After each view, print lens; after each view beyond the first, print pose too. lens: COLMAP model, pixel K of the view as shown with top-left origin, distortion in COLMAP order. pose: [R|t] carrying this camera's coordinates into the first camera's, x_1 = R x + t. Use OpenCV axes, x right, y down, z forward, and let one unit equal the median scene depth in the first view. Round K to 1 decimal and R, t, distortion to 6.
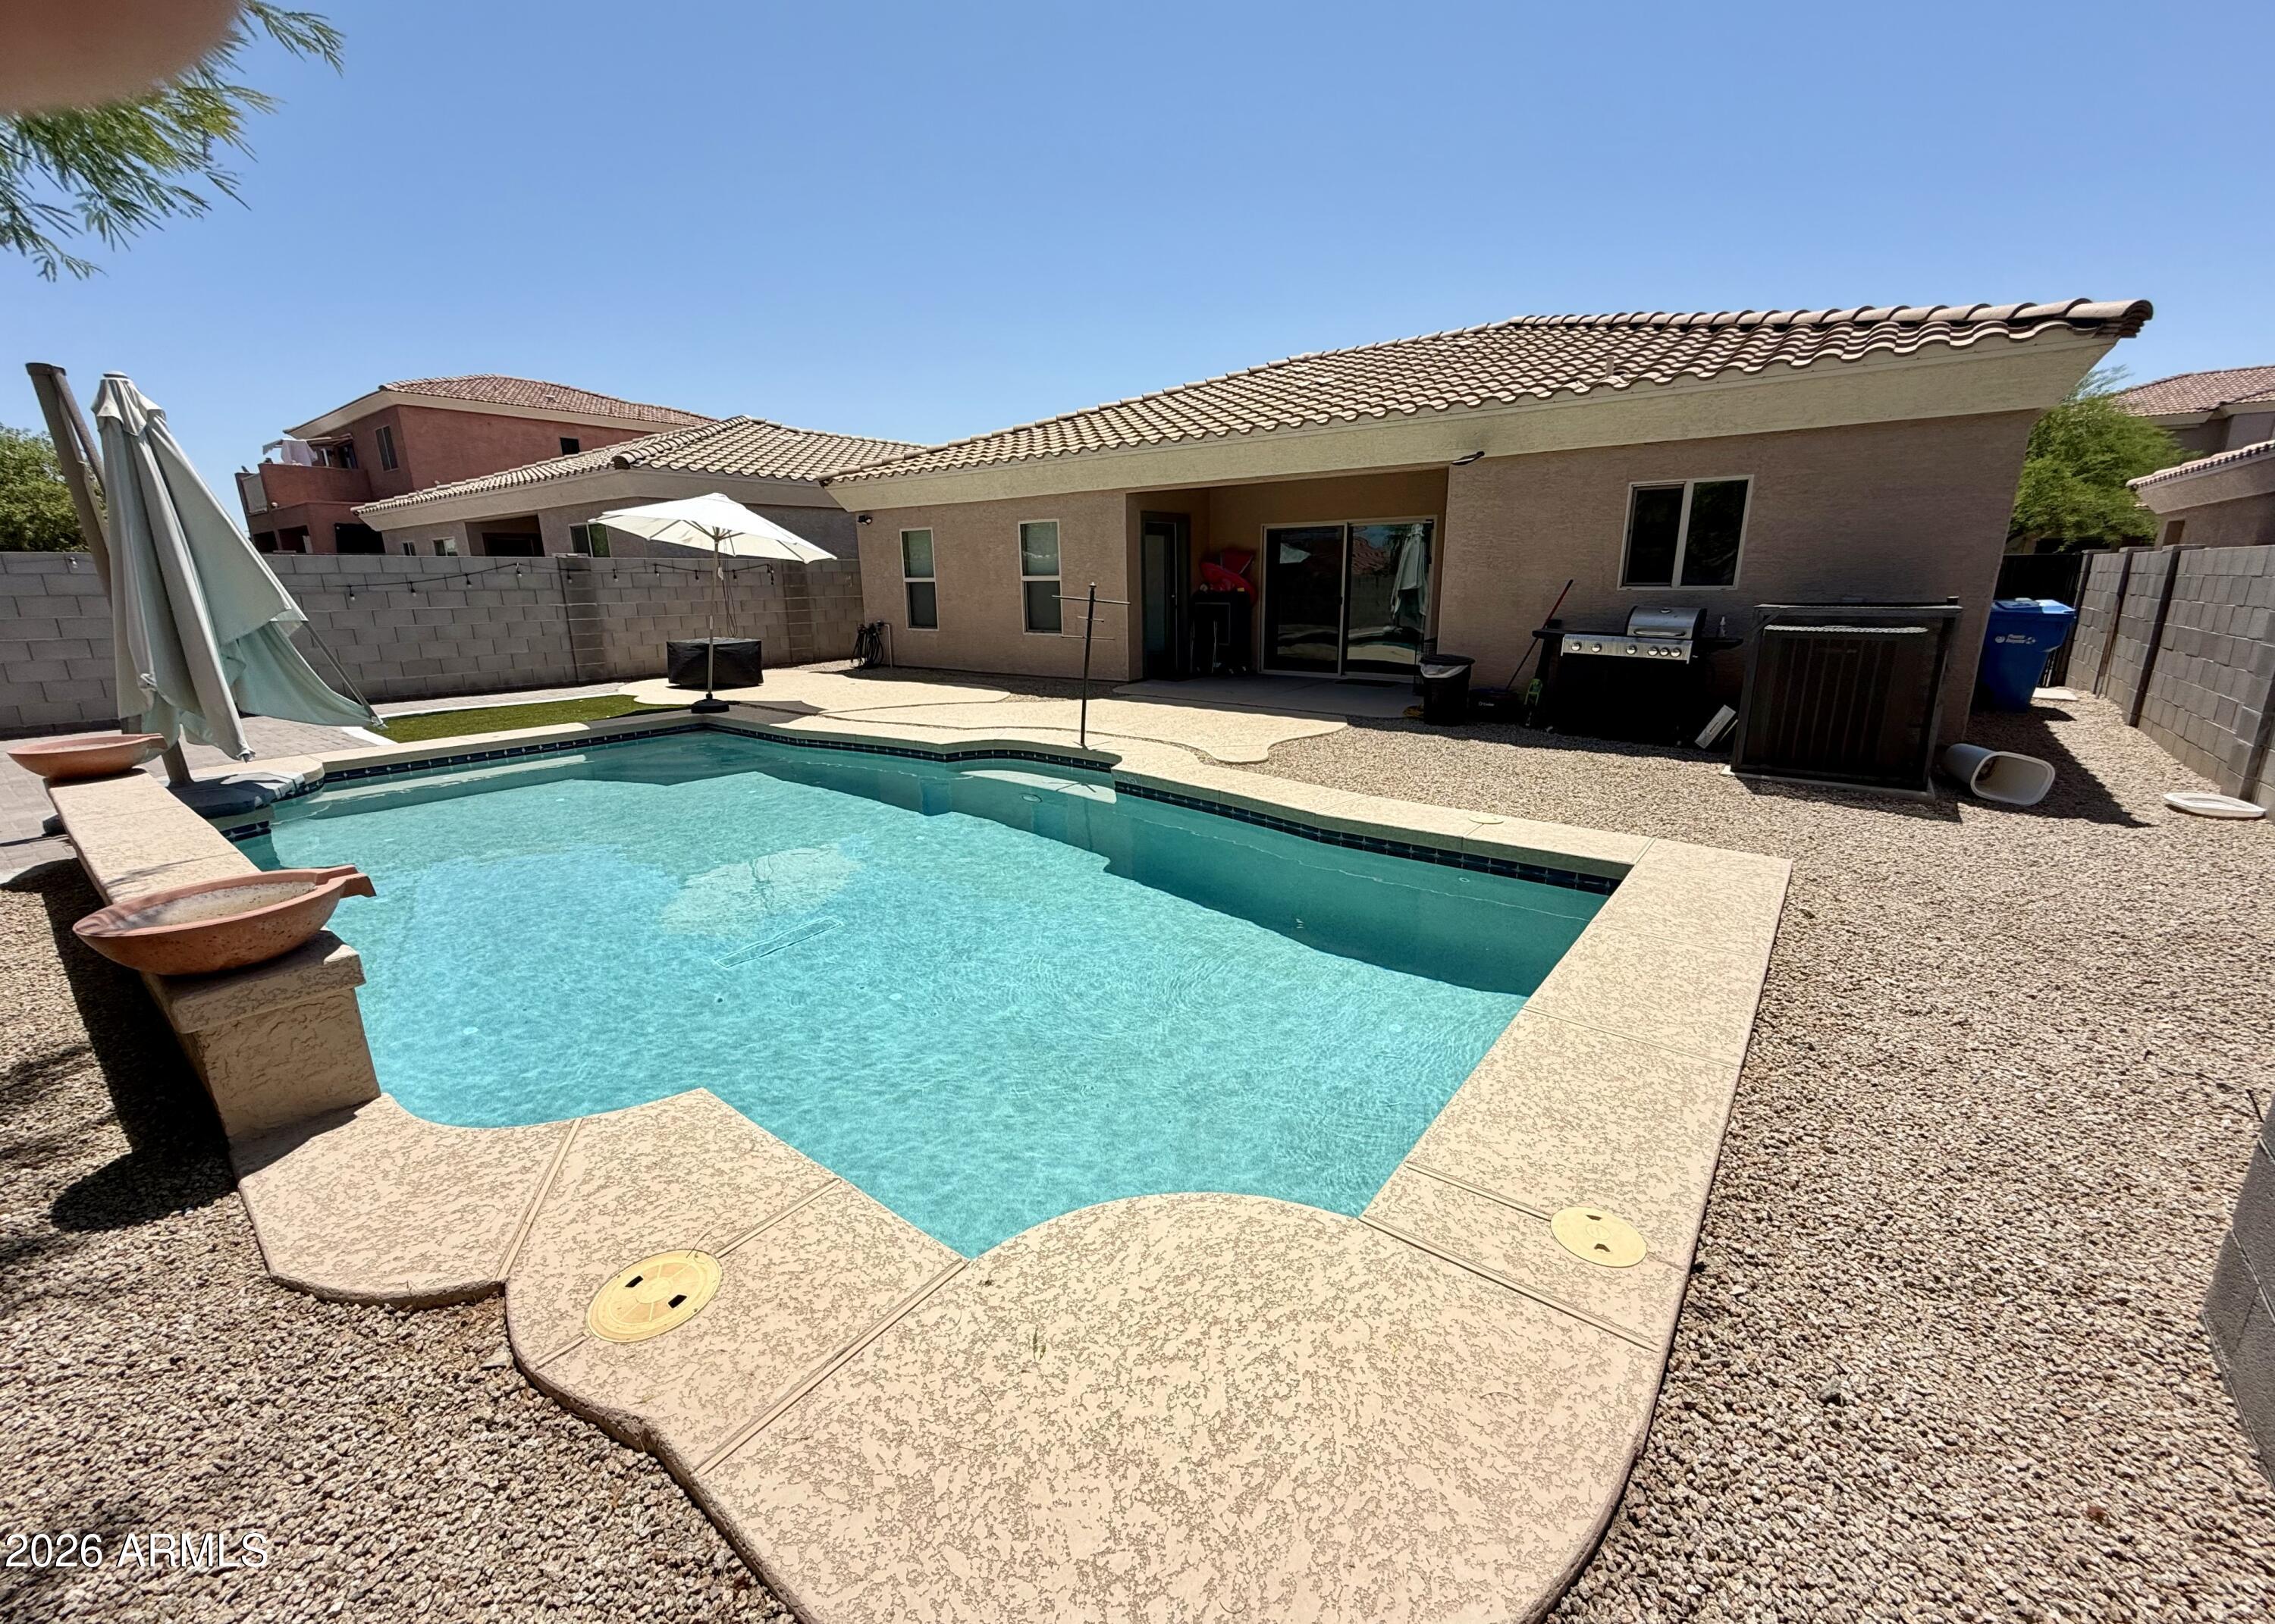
lens RADIAL K [[907.0, 0, 1129.1], [0, 907.0, 813.4], [0, 0, 1]] dist [-0.001562, 0.000210]
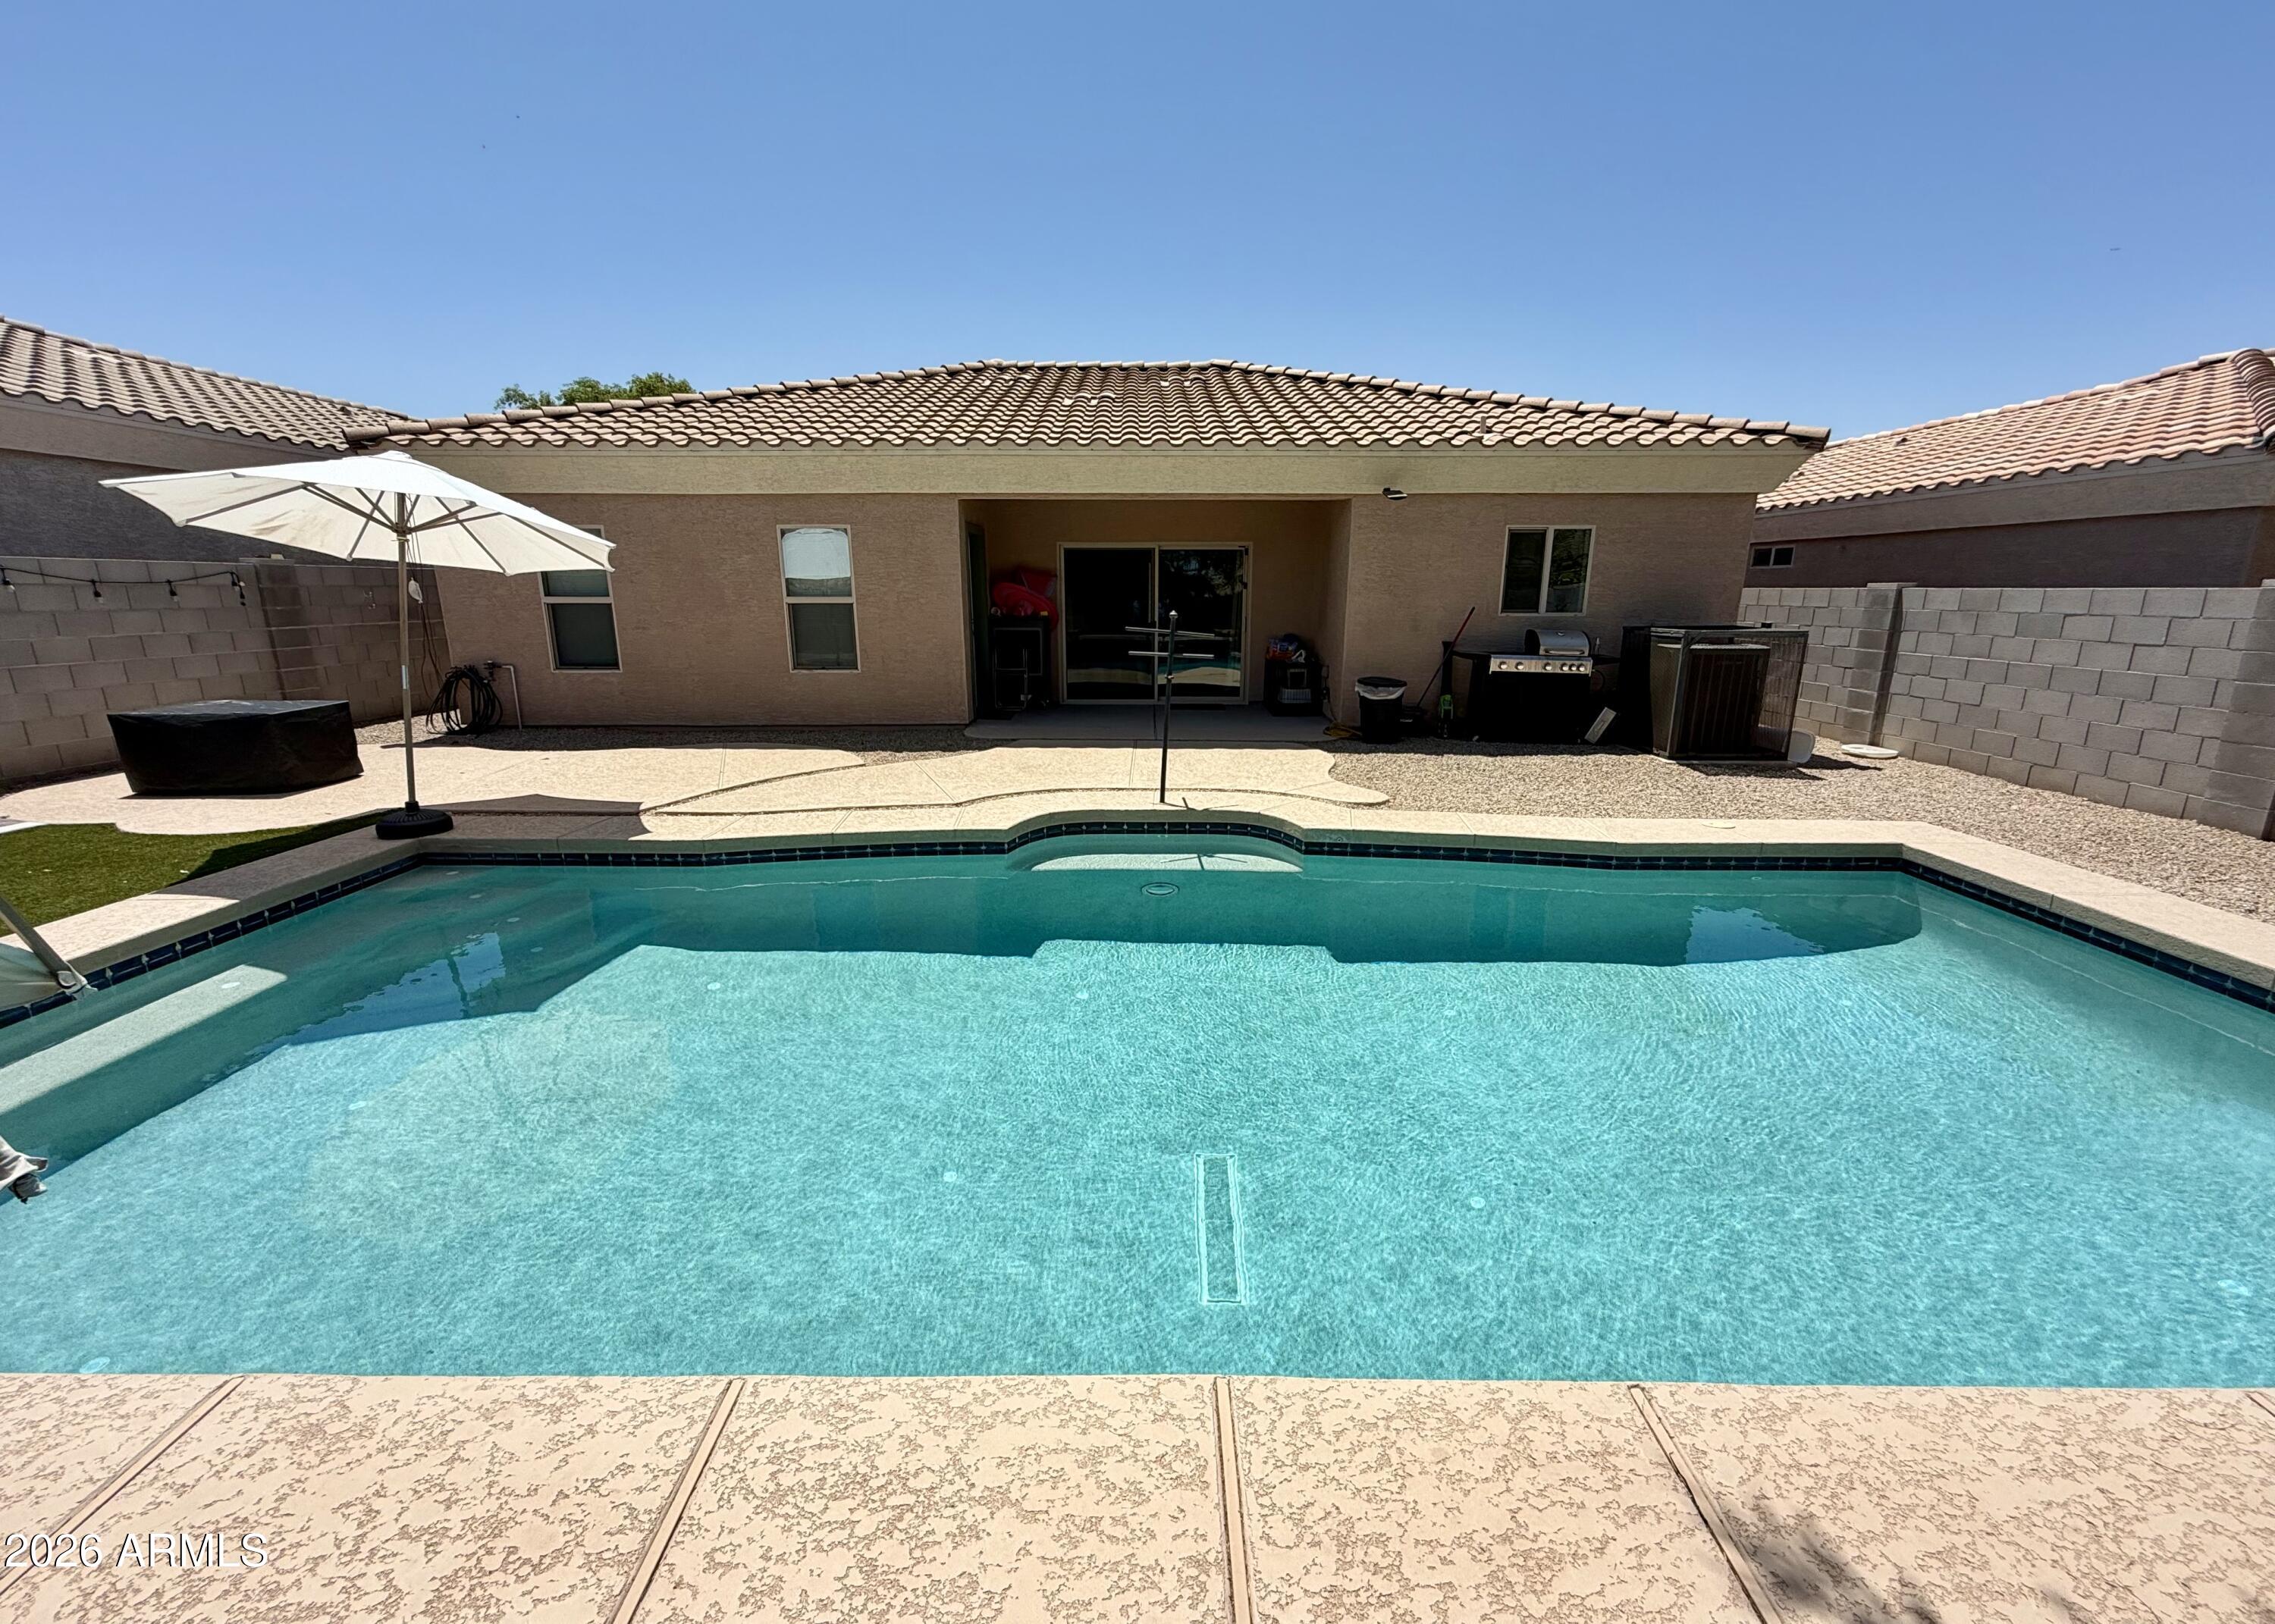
lens RADIAL K [[907.0, 0, 1134.7], [0, 907.0, 803.2], [0, 0, 1]] dist [-0.001562, 0.000210]
pose [[0.797328, -0.126427, 0.590156, -0.556779], [0.143204, 0.989520, 0.018506, -0.096330], [-0.586311, 0.069757, 0.807077, 0.347811]]
